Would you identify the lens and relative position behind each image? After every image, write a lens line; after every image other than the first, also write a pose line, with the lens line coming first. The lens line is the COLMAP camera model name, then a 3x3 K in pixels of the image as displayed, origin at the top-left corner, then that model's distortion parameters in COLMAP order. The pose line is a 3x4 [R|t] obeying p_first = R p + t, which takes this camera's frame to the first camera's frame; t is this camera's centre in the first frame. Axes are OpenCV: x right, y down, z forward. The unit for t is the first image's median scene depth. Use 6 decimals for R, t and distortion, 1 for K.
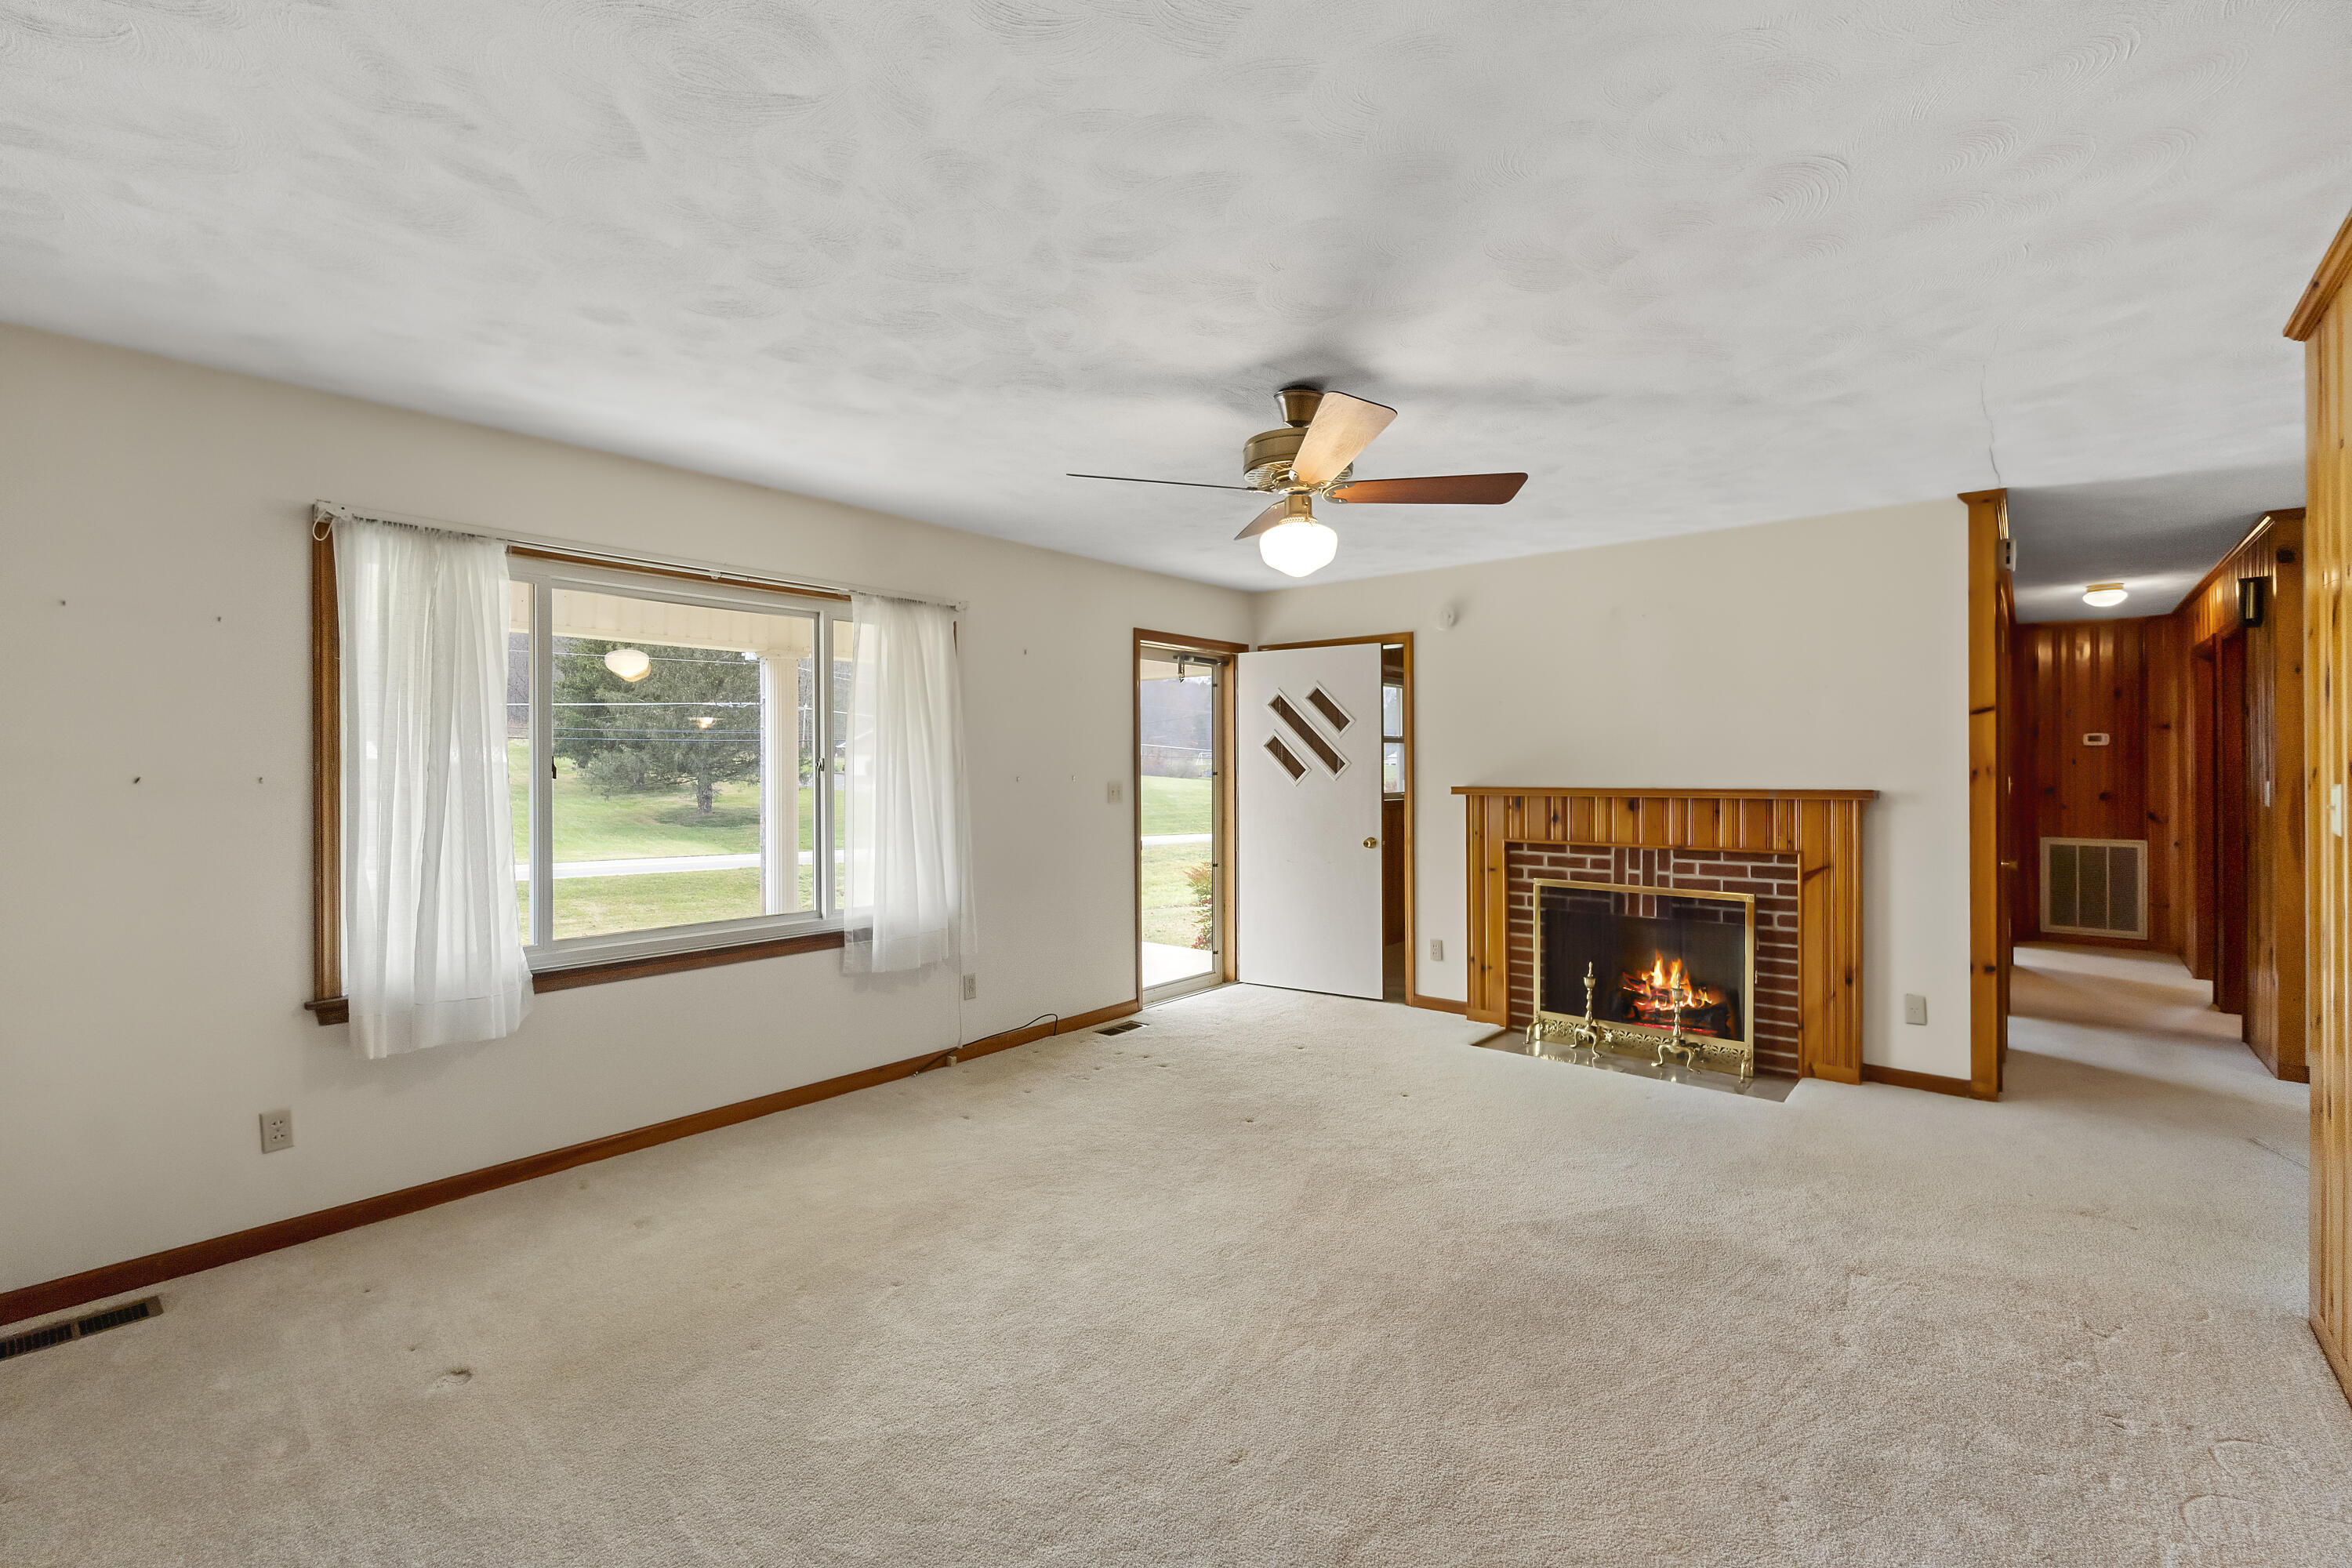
lens RADIAL K [[1021.9, 0, 1173.8], [0, 1021.9, 767.2], [0, 0, 1]] dist [-0.001422, -0.000885]
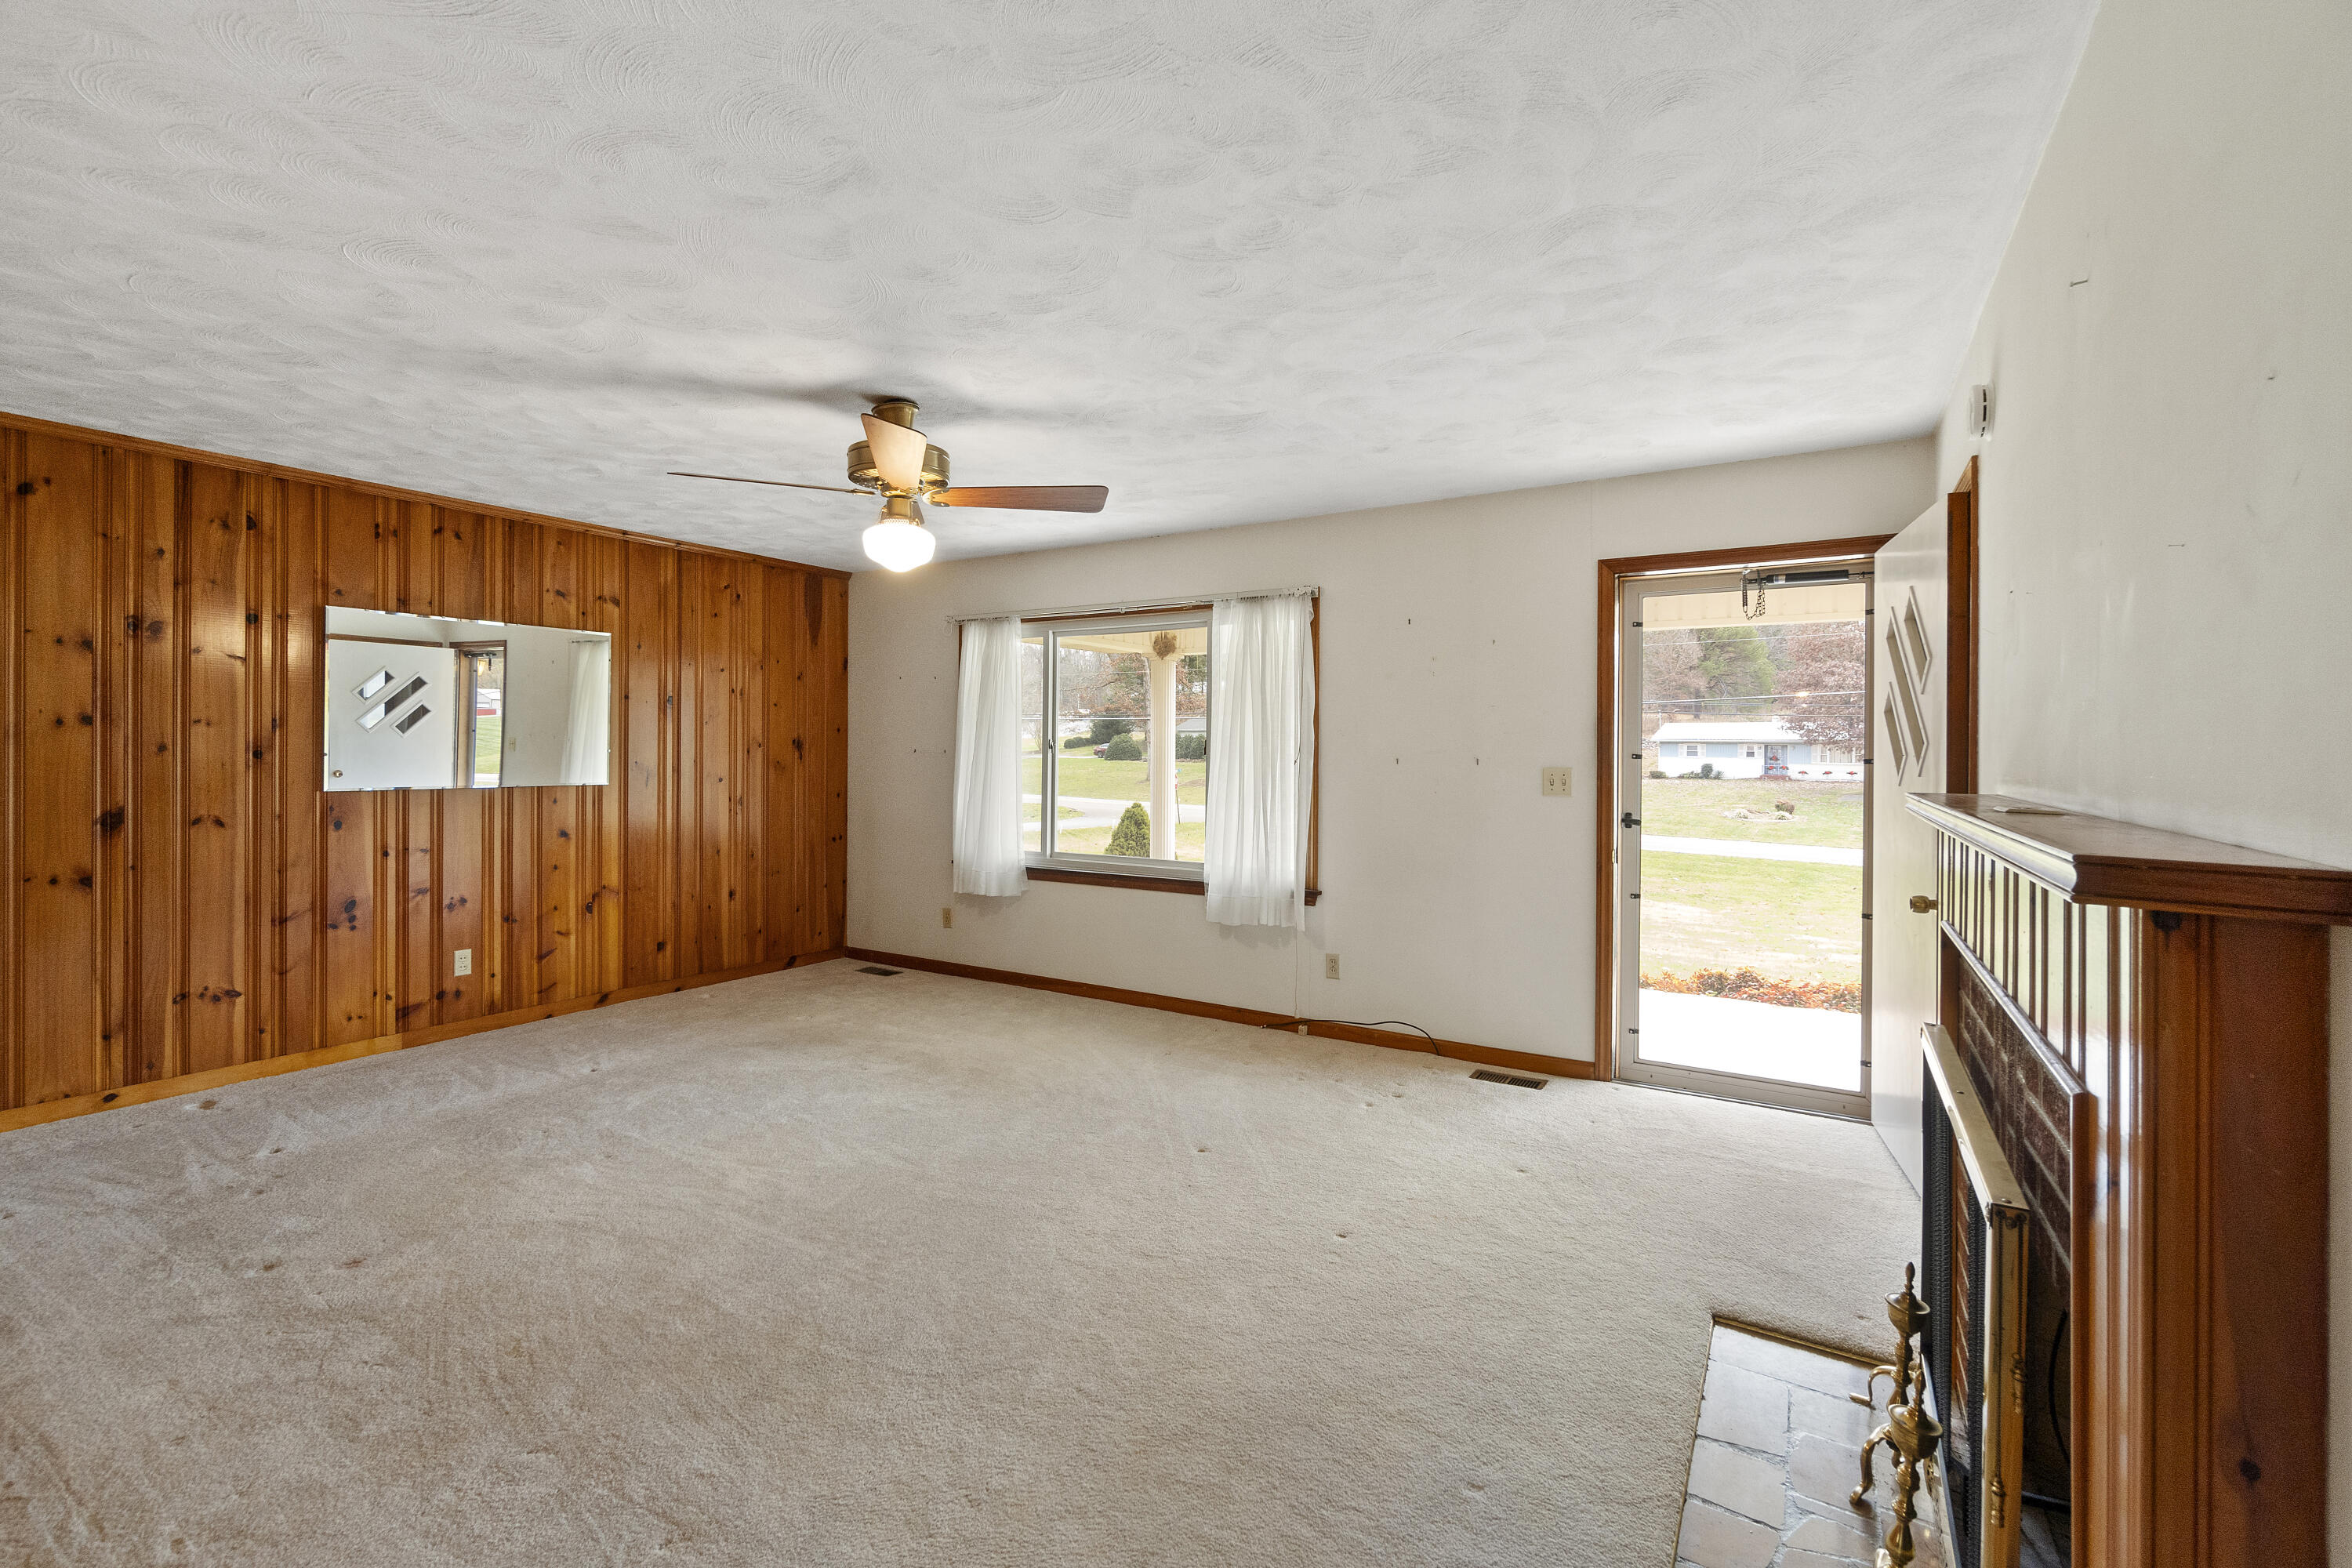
lens RADIAL K [[1021.9, 0, 1173.8], [0, 1021.9, 767.2], [0, 0, 1]] dist [-0.001422, -0.000885]
pose [[0.138740, 0.020846, -0.990109, 0.832510], [-0.005768, 0.999778, 0.020242, -0.000968], [0.990312, 0.002903, 0.138830, 0.763532]]
